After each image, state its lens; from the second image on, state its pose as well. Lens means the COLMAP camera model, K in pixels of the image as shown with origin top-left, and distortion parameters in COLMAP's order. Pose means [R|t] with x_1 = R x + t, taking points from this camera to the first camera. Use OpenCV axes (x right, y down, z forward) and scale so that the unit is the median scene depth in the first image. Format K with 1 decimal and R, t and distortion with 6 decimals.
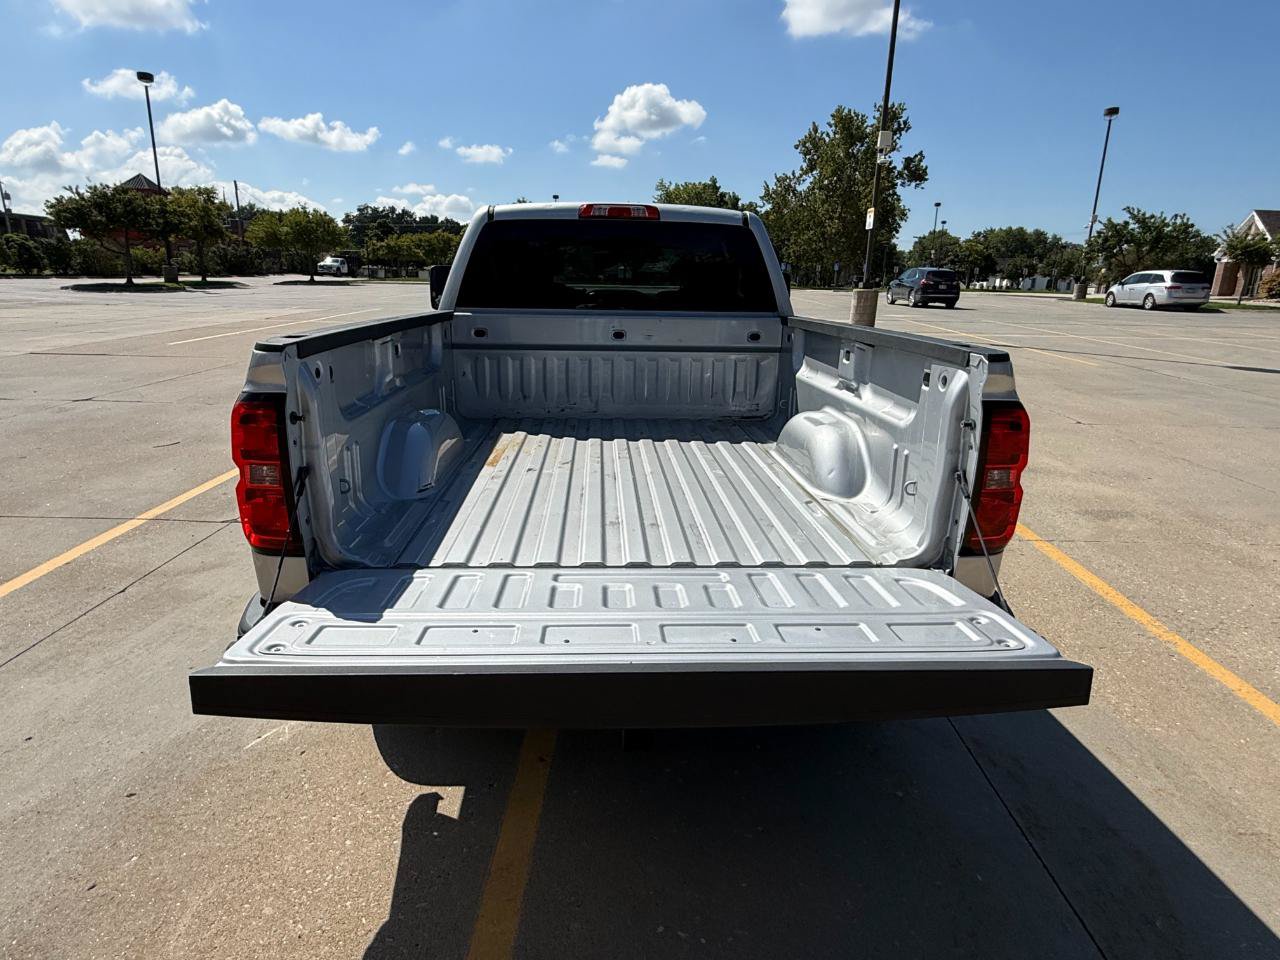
lens RADIAL K [[731.8, 0, 636.1], [0, 731.8, 478.4], [0, 0, 1]] dist [-0.000714, 0.000572]
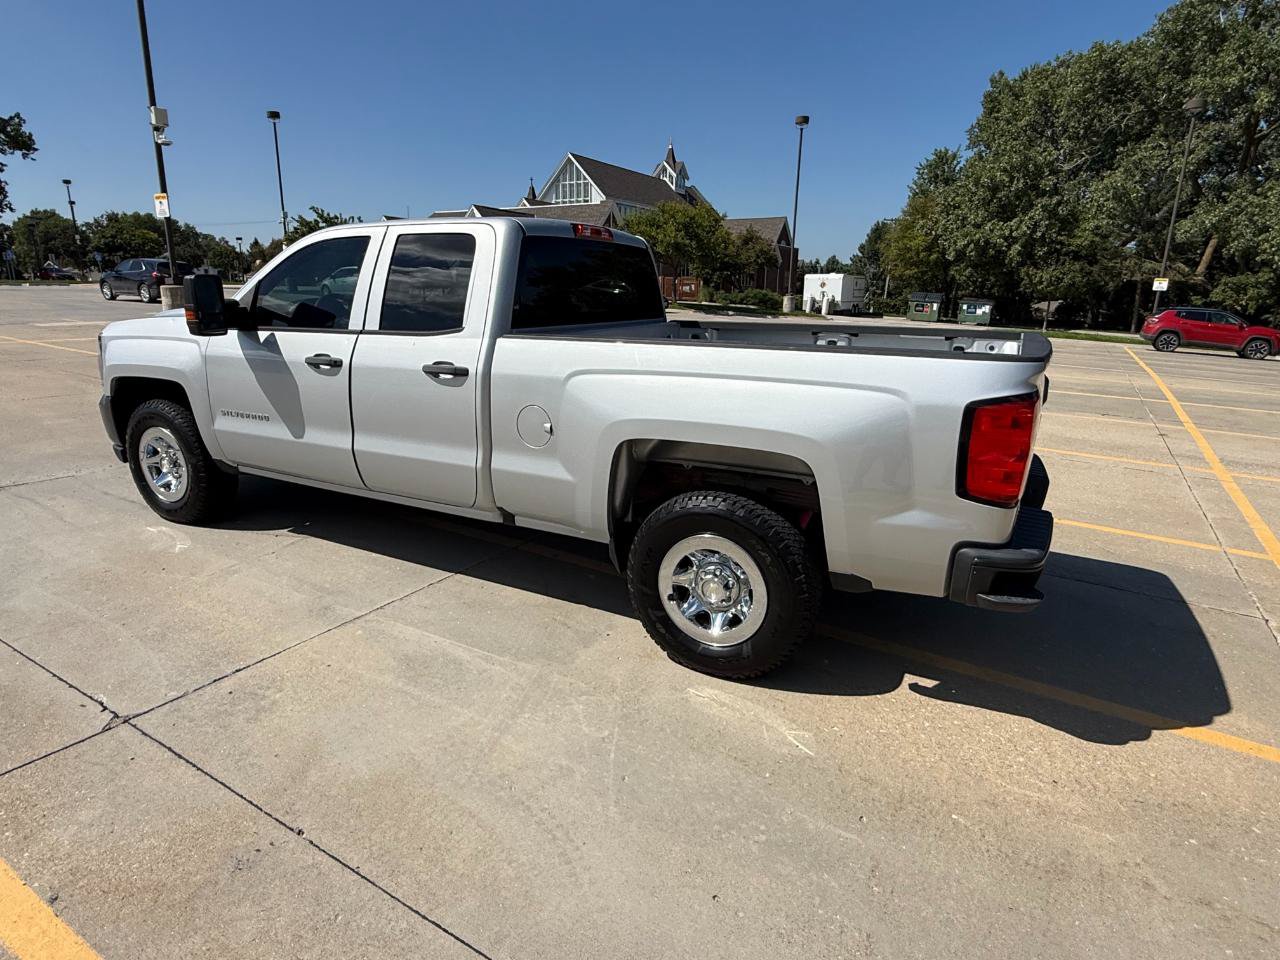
lens RADIAL K [[731.8, 0, 637.1], [0, 731.8, 480.1], [0, 0, 1]] dist [-0.000714, 0.000572]
pose [[0.502555, -0.231557, 0.832958, -0.116033], [0.218663, 0.966183, 0.136665, -0.017023], [-0.836436, 0.113456, 0.536193, 0.048266]]
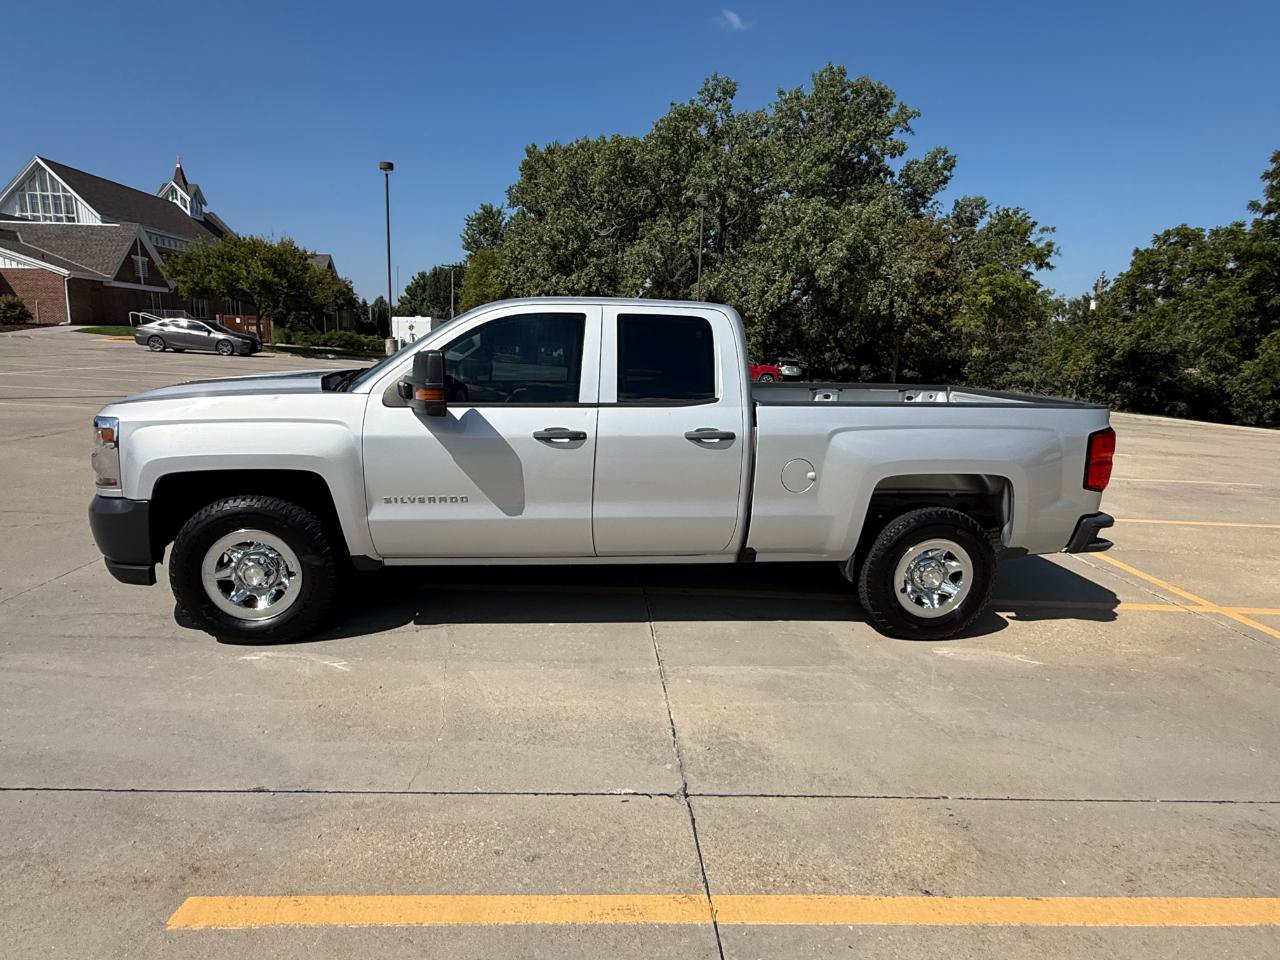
lens RADIAL K [[731.8, 0, 640.0], [0, 731.8, 481.4], [0, 0, 1]] dist [-0.000714, 0.000572]
pose [[-0.078120, -0.213385, 0.973840, -0.158268], [0.229674, 0.946698, 0.225861, -0.047846], [-0.970127, 0.241310, -0.024948, 0.145829]]
